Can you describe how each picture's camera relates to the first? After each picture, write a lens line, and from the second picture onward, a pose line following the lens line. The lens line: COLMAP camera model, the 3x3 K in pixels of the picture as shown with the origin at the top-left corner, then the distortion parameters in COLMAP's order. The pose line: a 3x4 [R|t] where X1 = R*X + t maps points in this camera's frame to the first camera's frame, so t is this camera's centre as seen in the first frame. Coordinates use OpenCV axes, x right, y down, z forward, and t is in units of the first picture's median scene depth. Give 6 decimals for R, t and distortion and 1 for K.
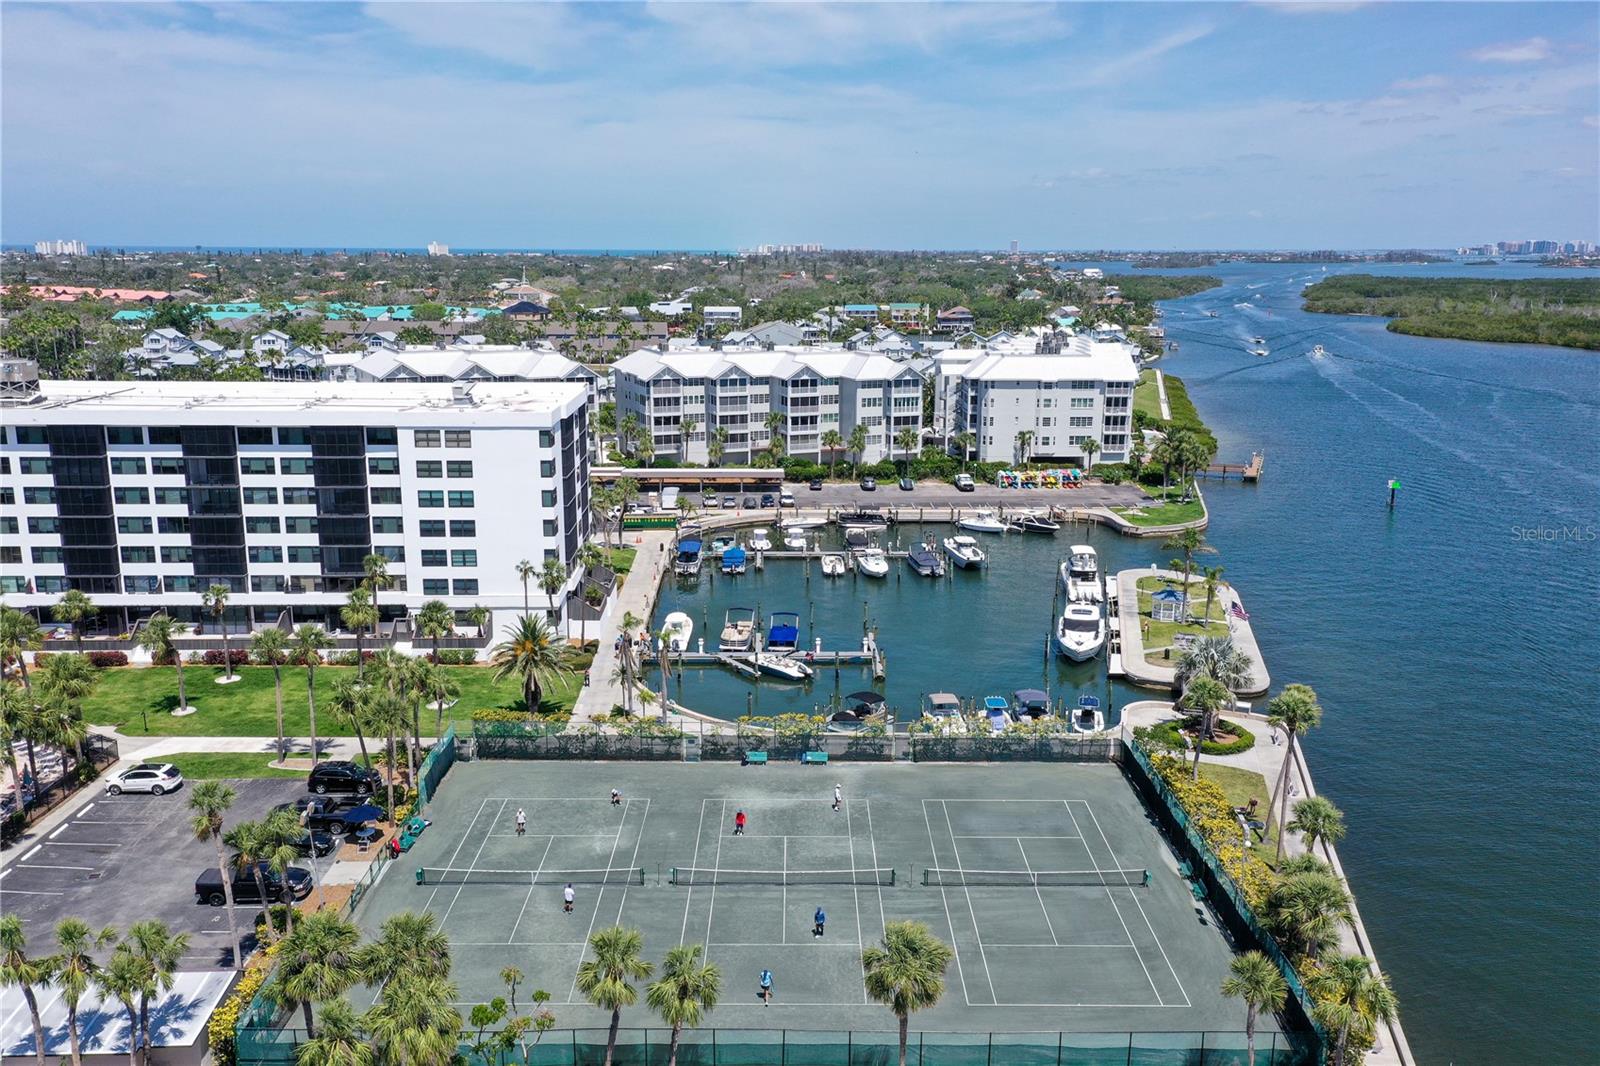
lens RADIAL K [[1309.1, 0, 800.0], [0, 1309.1, 533.0], [0, 0, 1]] dist [0.036911, -0.000831]
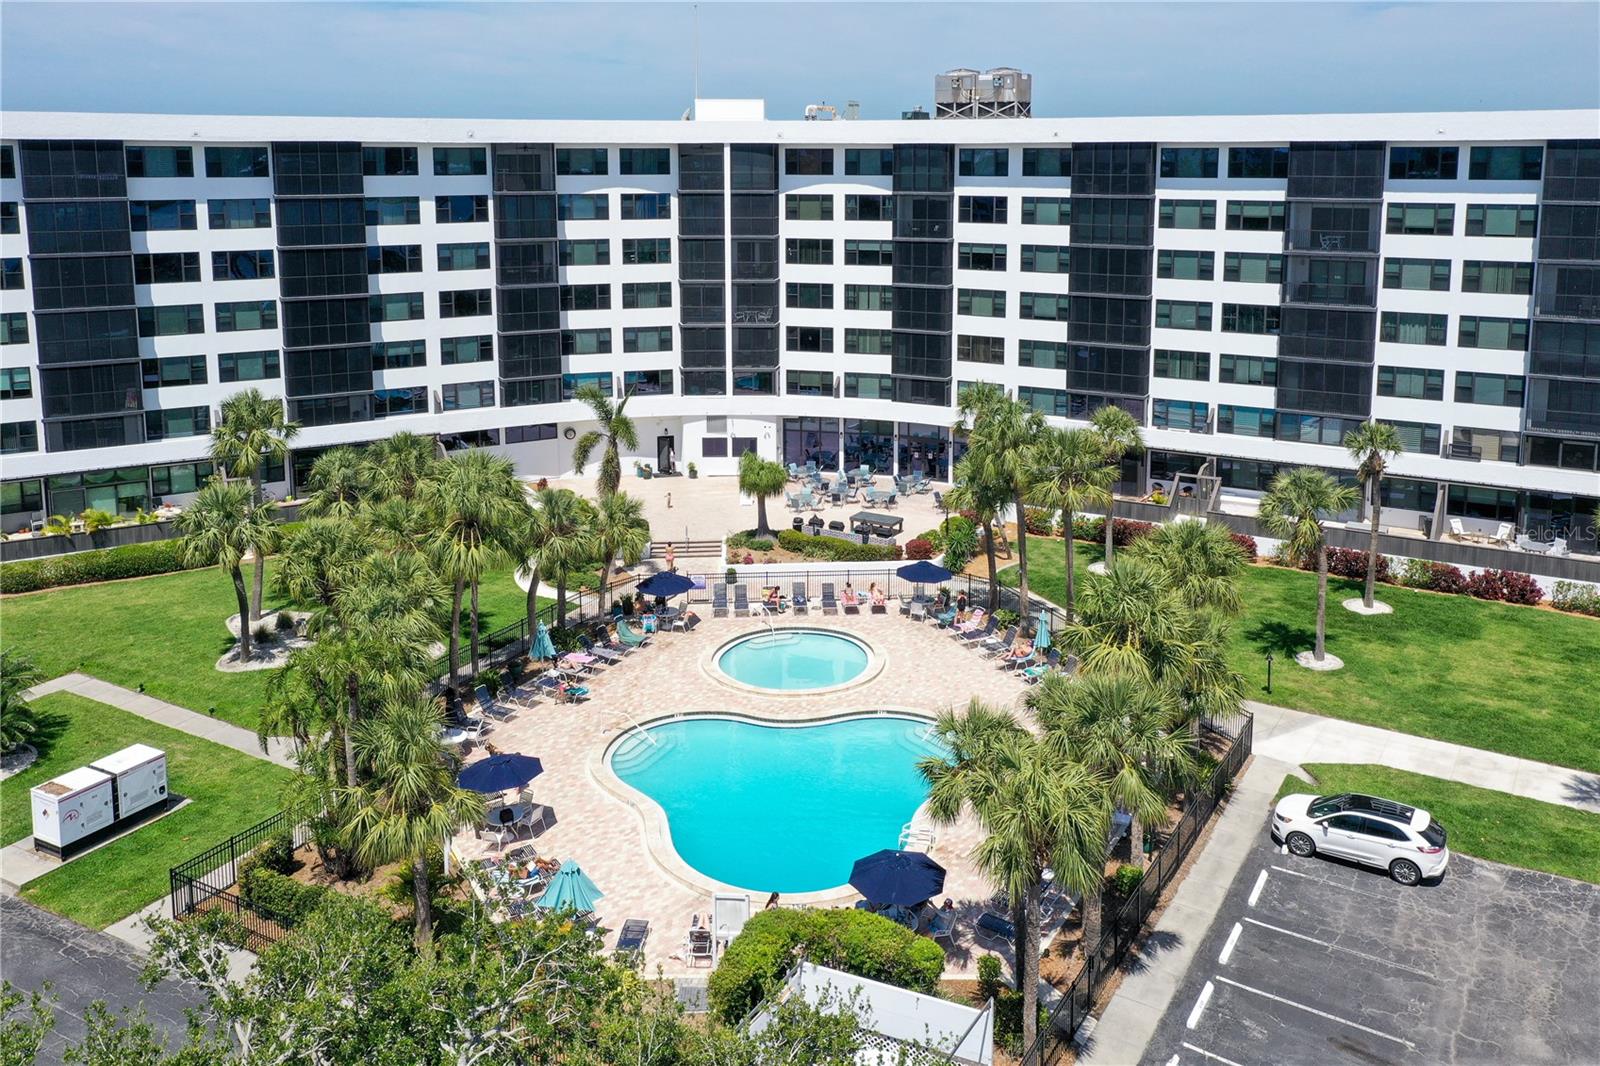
lens RADIAL K [[1331.1, 0, 832.5], [0, 1331.1, 337.7], [0, 0, 1]] dist [0.015690, 0.005746]
pose [[0.865355, 0.068285, -0.496486, -0.345844], [-0.105309, 0.993332, -0.046930, 0.049841], [0.489971, 0.092896, 0.866775, 0.407360]]
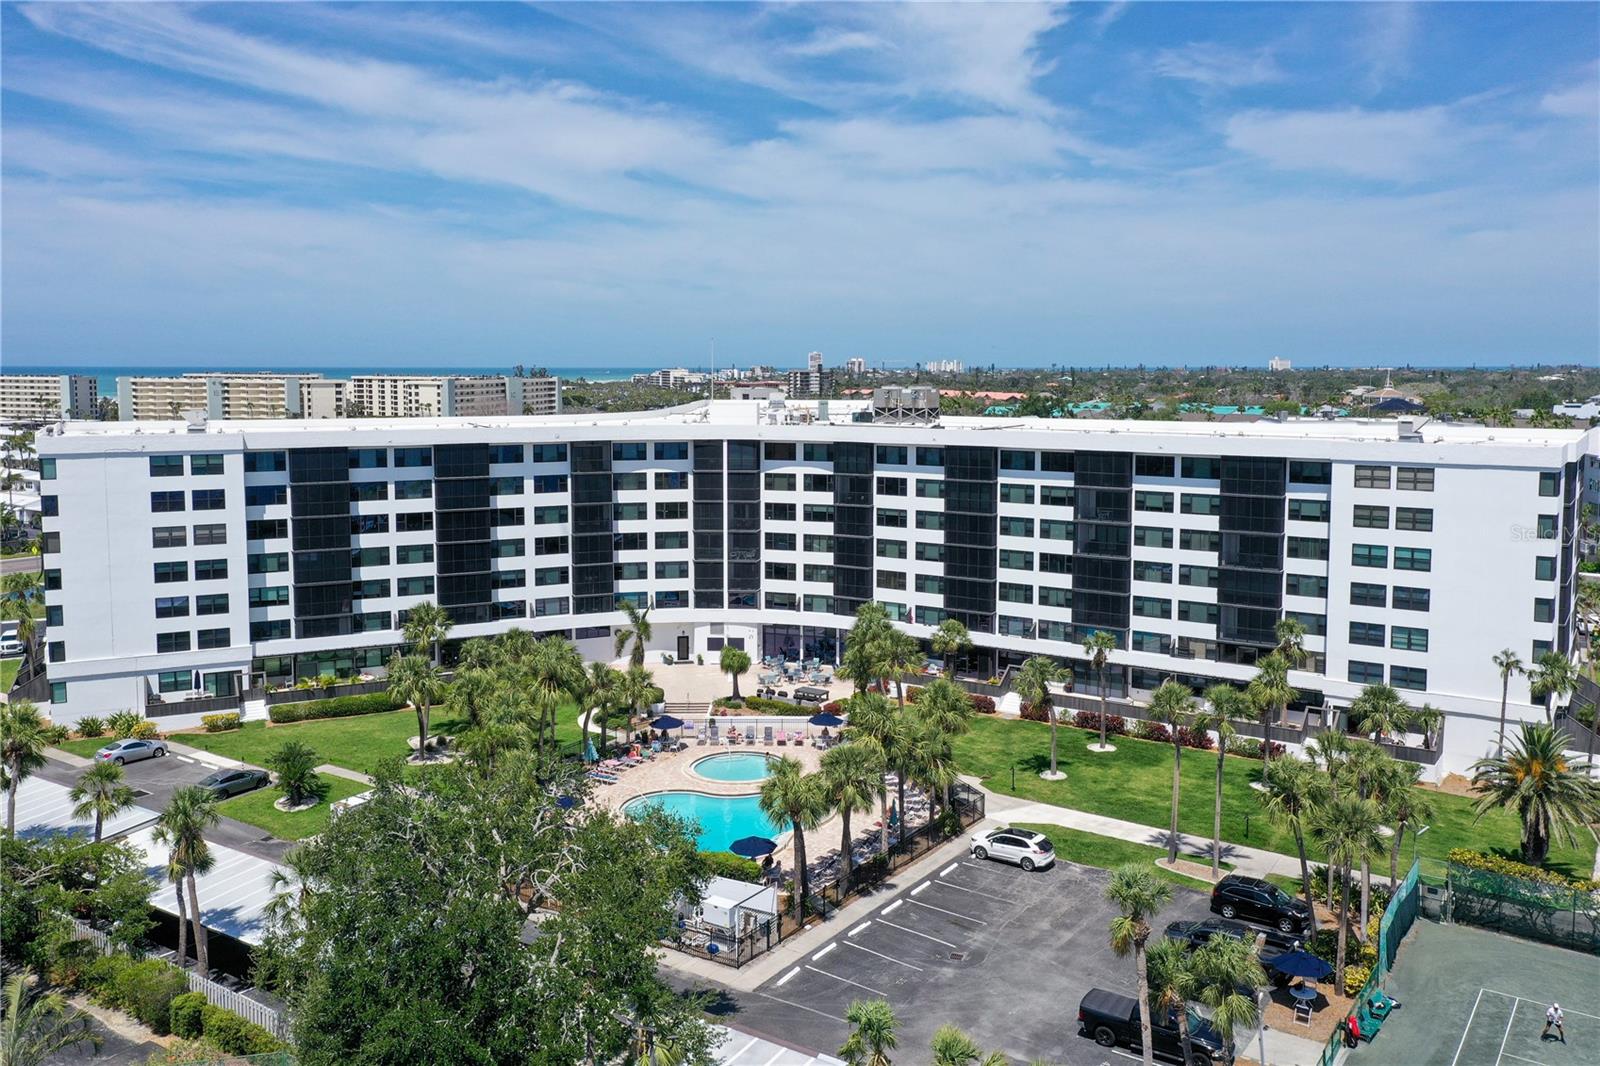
lens RADIAL K [[1318.5, 0, 799.4], [0, 1318.5, 467.4], [0, 0, 1]] dist [0.036289, -0.002423]
pose [[0.821207, 0.041176, -0.569143, -0.115290], [-0.119241, 0.987757, -0.100590, 0.040730], [0.558033, 0.150470, 0.816062, 0.172737]]
